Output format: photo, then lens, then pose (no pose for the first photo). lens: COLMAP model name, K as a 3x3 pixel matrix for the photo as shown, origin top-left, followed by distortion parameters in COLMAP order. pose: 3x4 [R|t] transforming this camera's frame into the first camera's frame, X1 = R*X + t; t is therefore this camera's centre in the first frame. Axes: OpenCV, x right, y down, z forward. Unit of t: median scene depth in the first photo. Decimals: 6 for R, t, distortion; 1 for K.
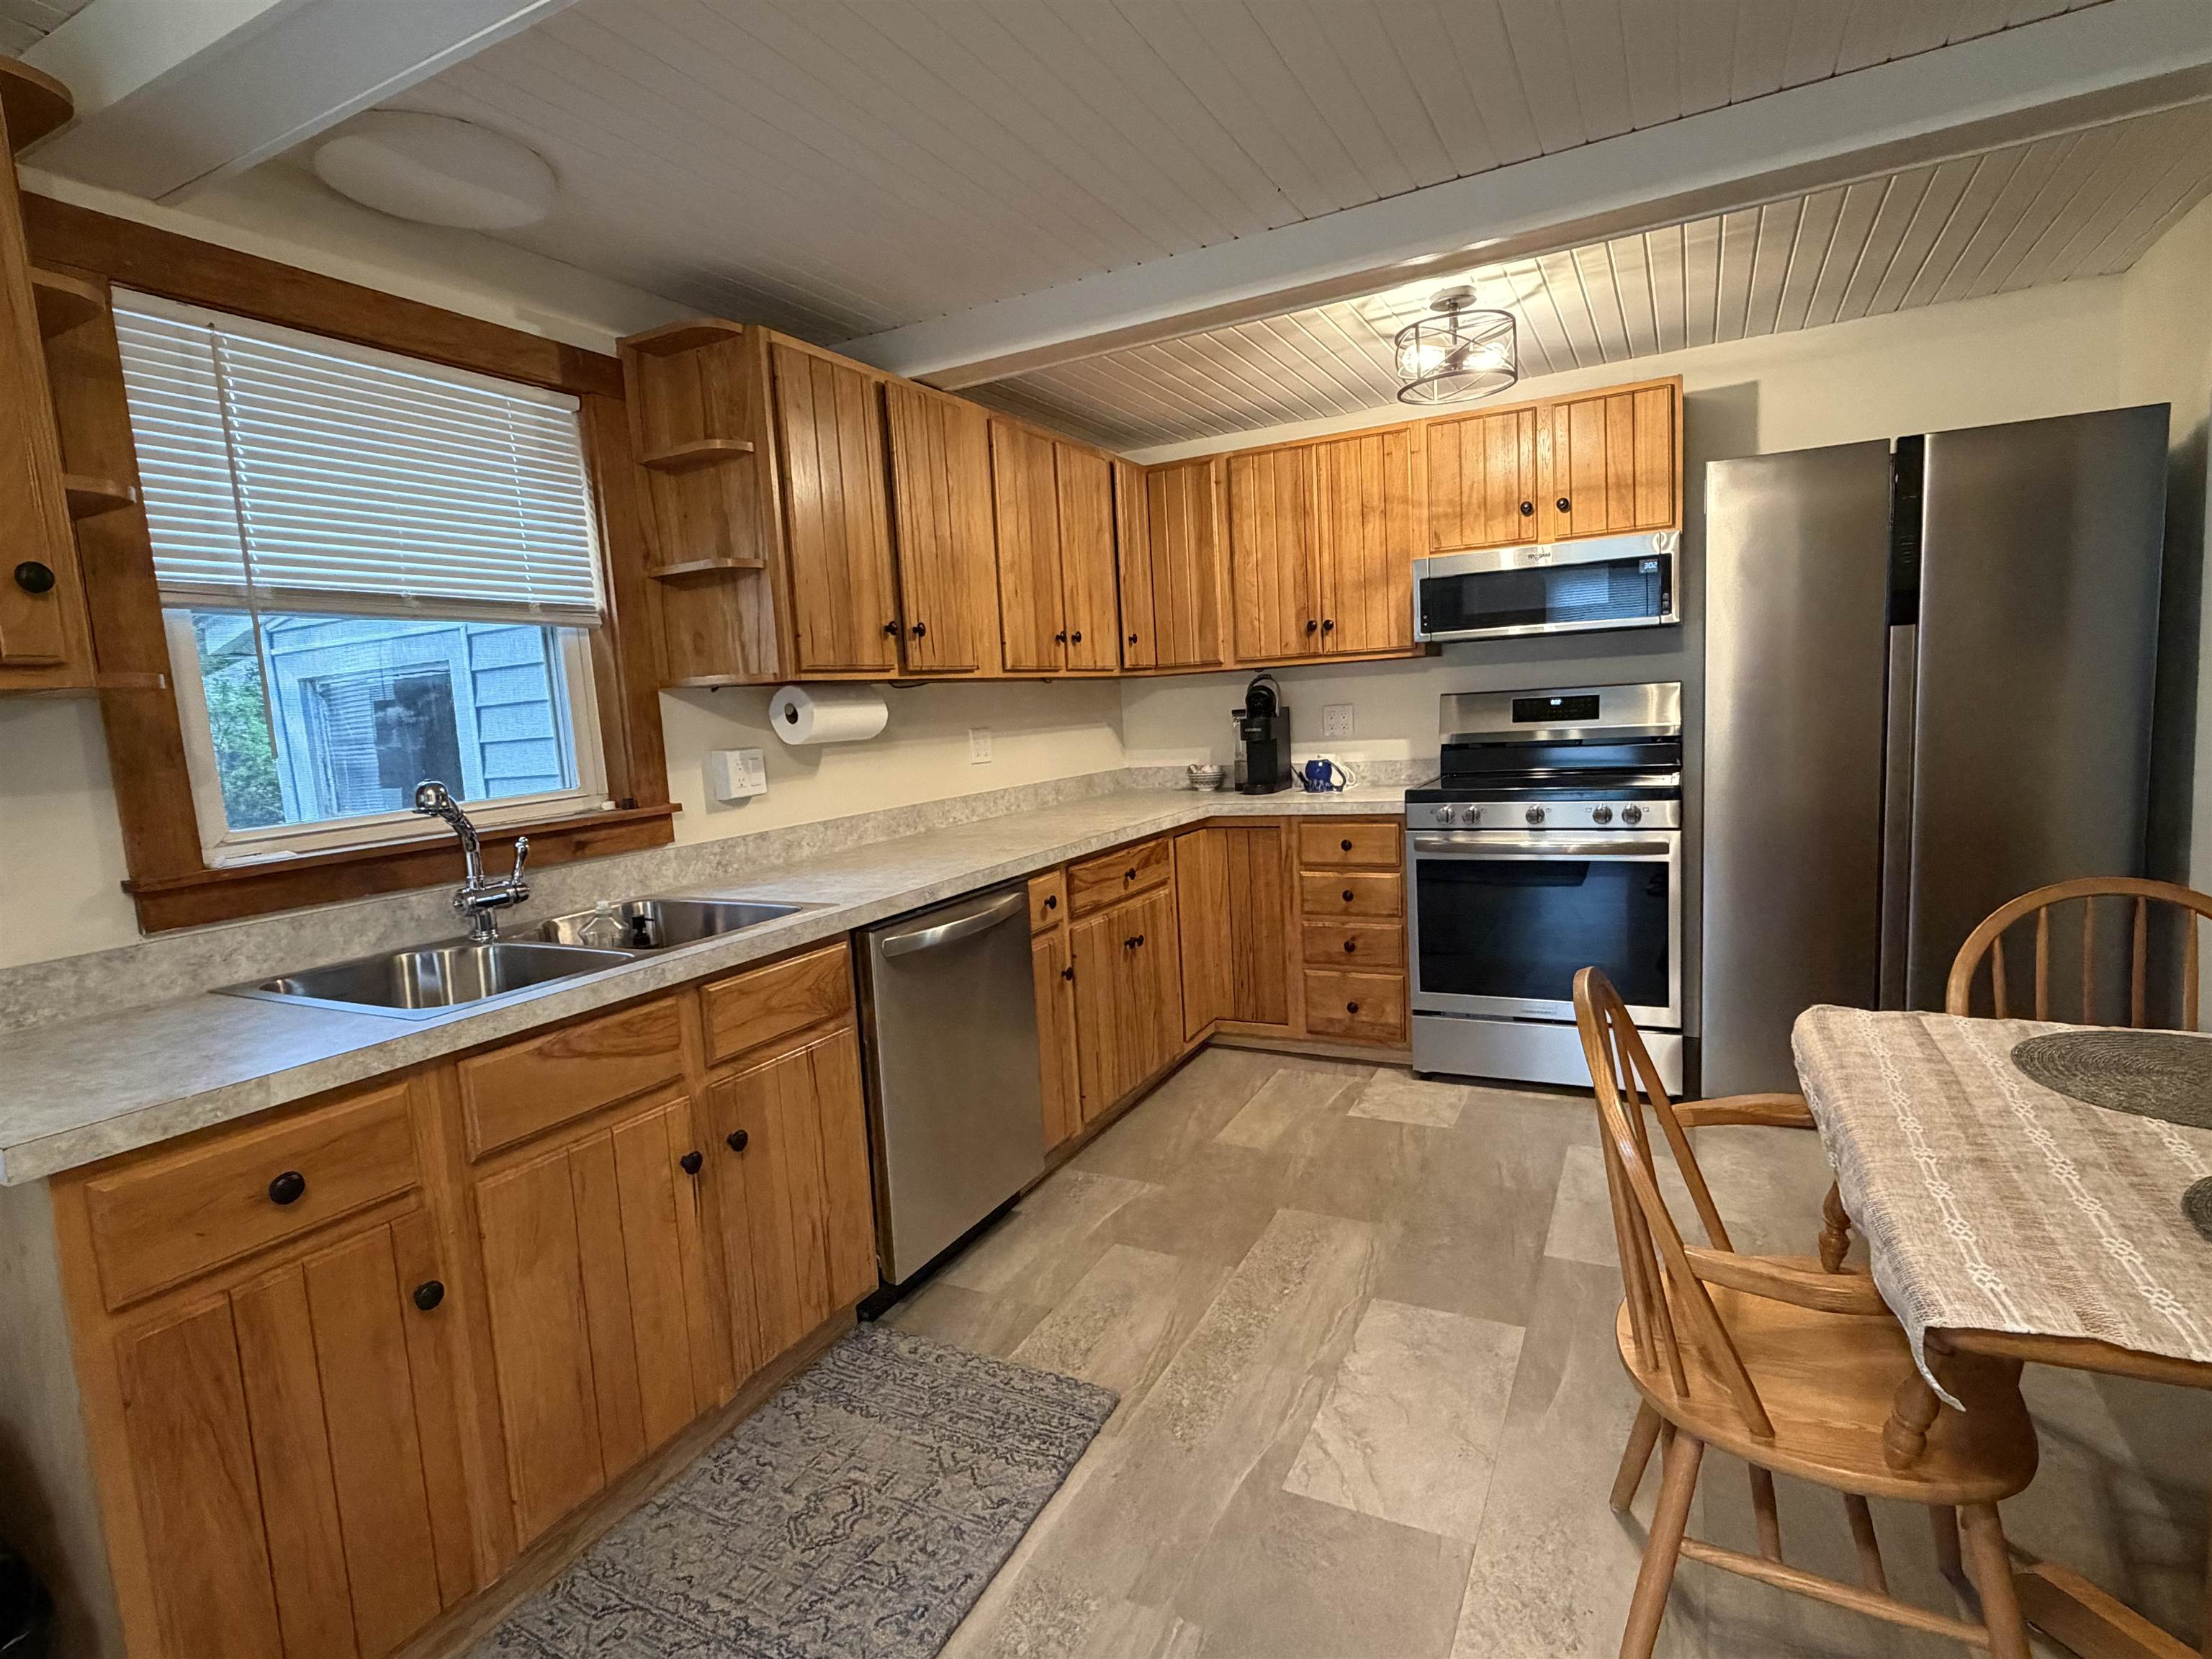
lens RADIAL K [[1119.0, 0, 1108.8], [0, 1119.0, 829.9], [0, 0, 1]] dist [0.001462, -0.000279]
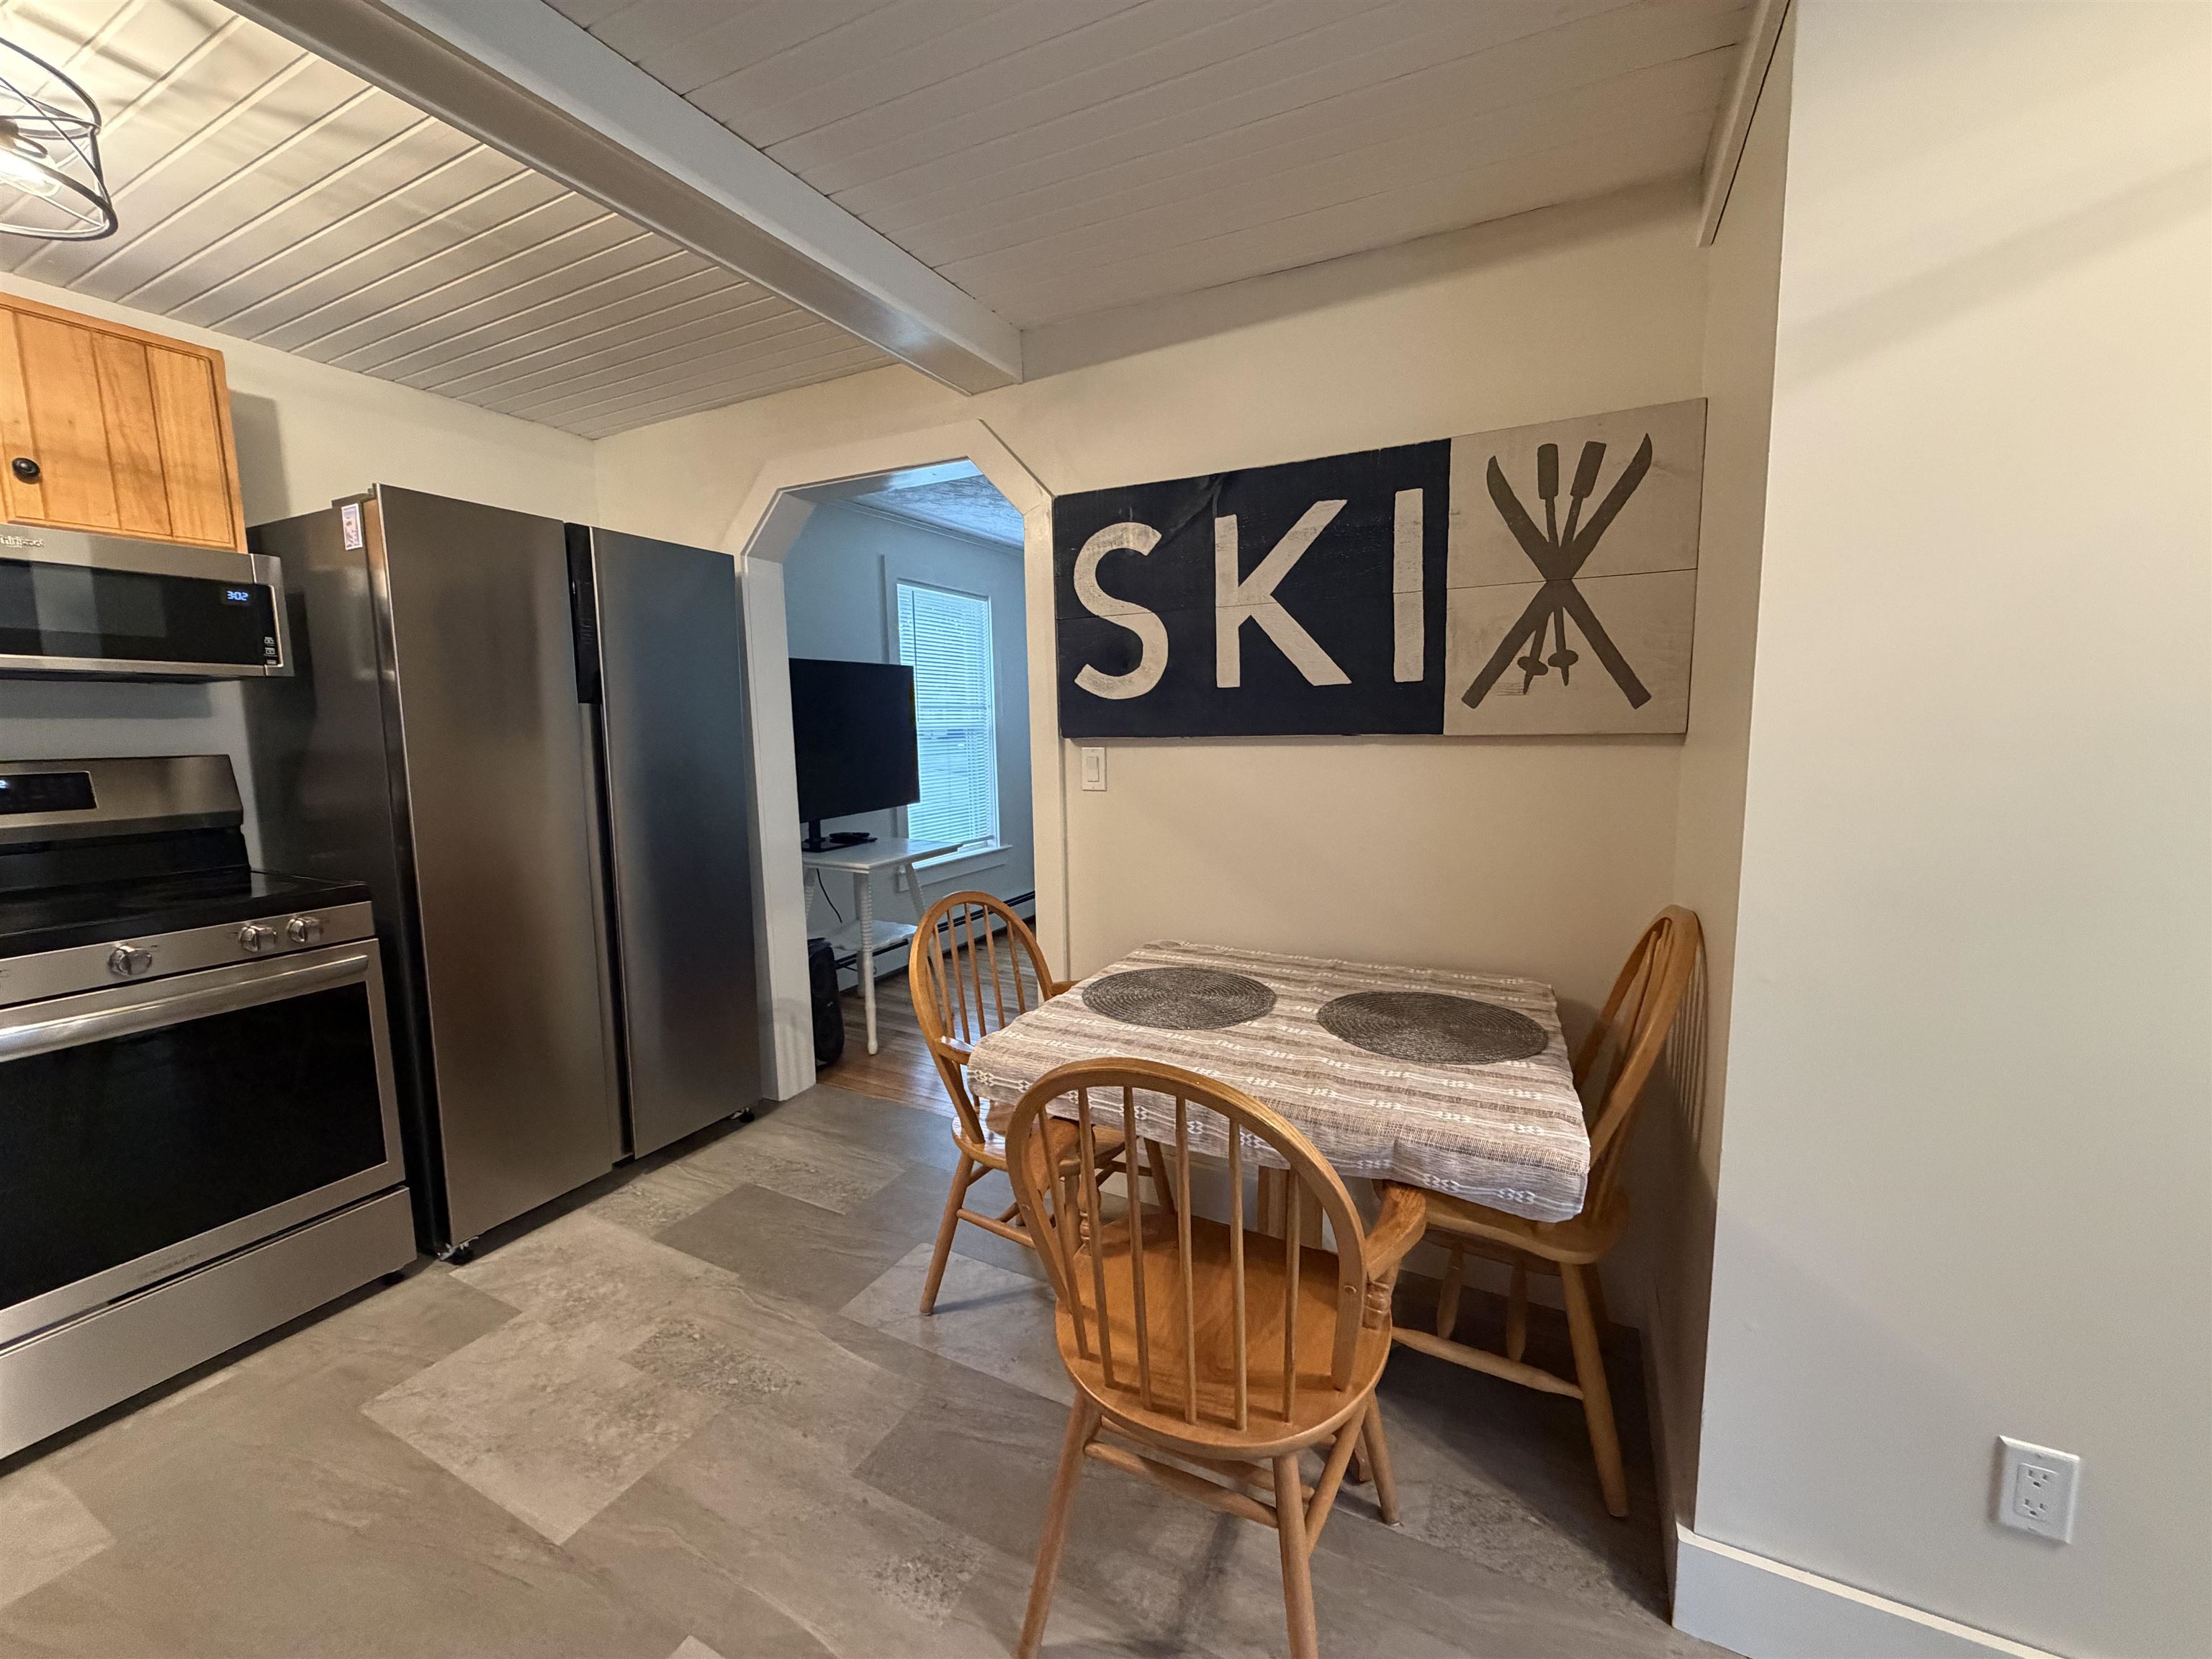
lens RADIAL K [[878.7, 0, 1105.6], [0, 878.7, 828.3], [0, 0, 1]] dist [-0.001113, 0.000034]
pose [[-0.005367, -0.057042, 0.998357, -0.129013], [0.133709, 0.989366, 0.057247, -0.049698], [-0.991006, 0.133797, 0.002317, 0.545114]]
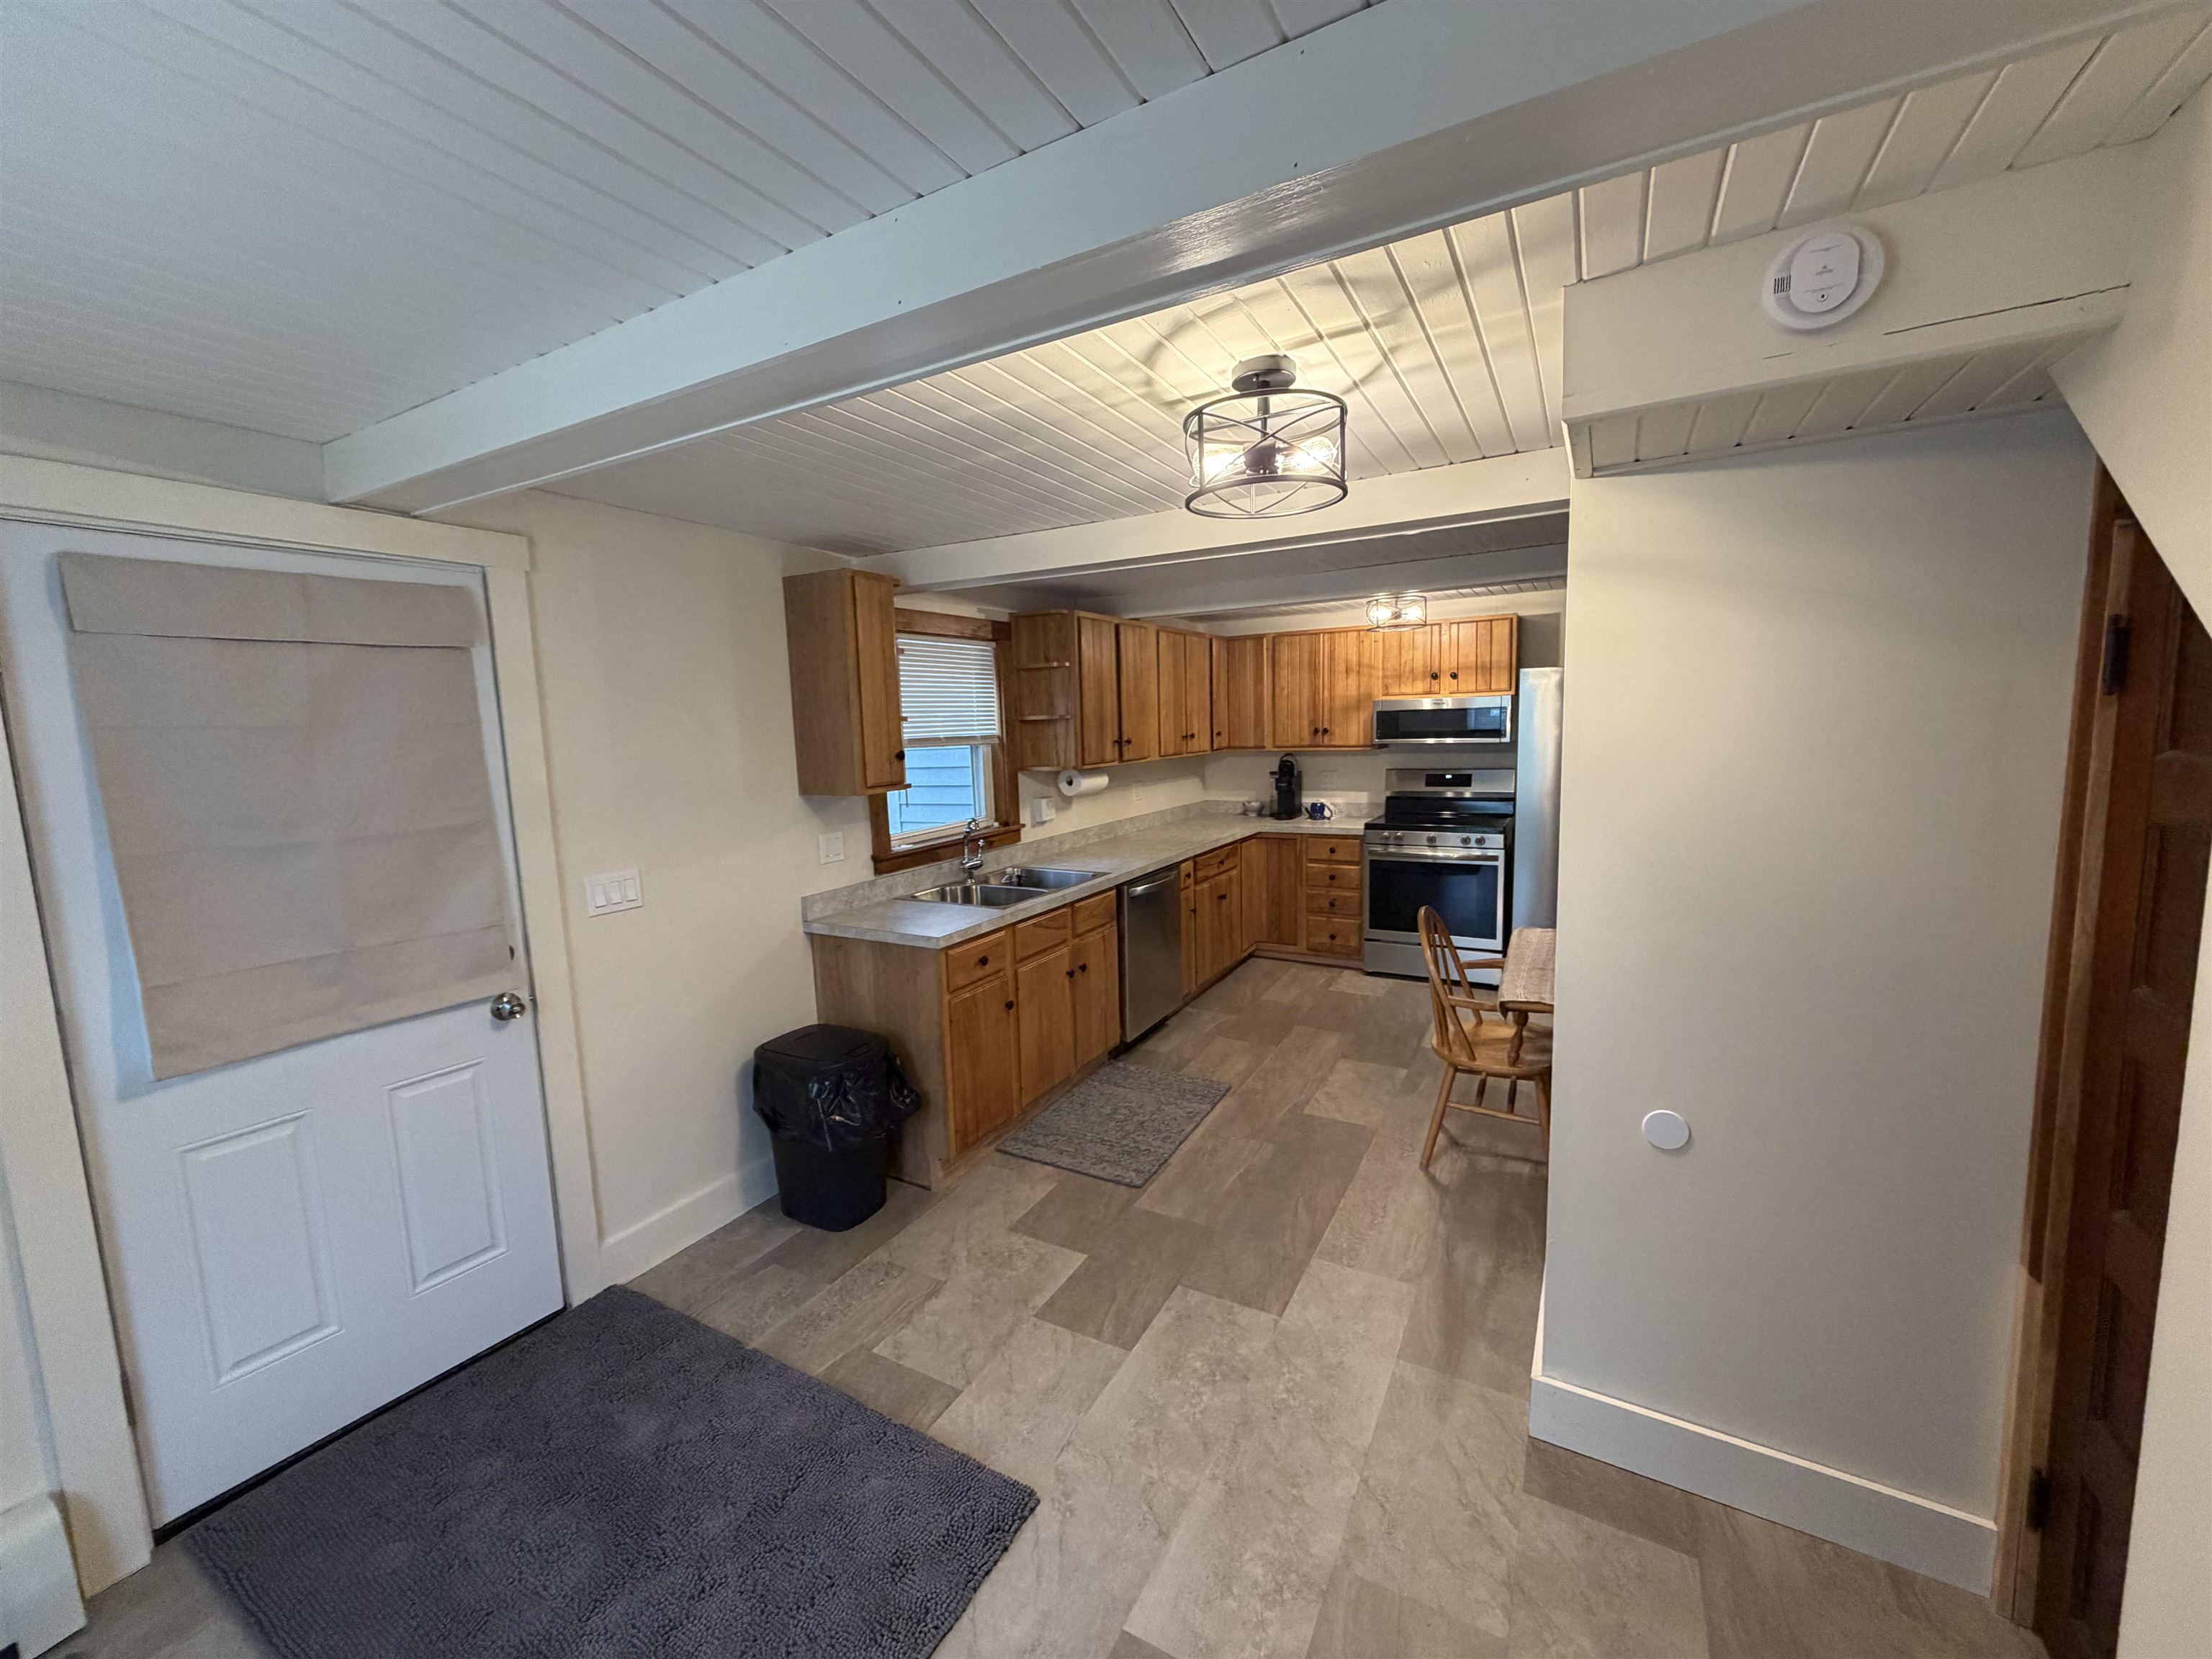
lens RADIAL K [[878.7, 0, 1102.4], [0, 878.7, 825.0], [0, 0, 1]] dist [-0.001113, 0.000034]
pose [[0.998819, 0.032395, -0.036204, -0.163863], [-0.032165, 0.999459, 0.006927, -0.036315], [0.036409, -0.005754, 0.999320, -0.660234]]
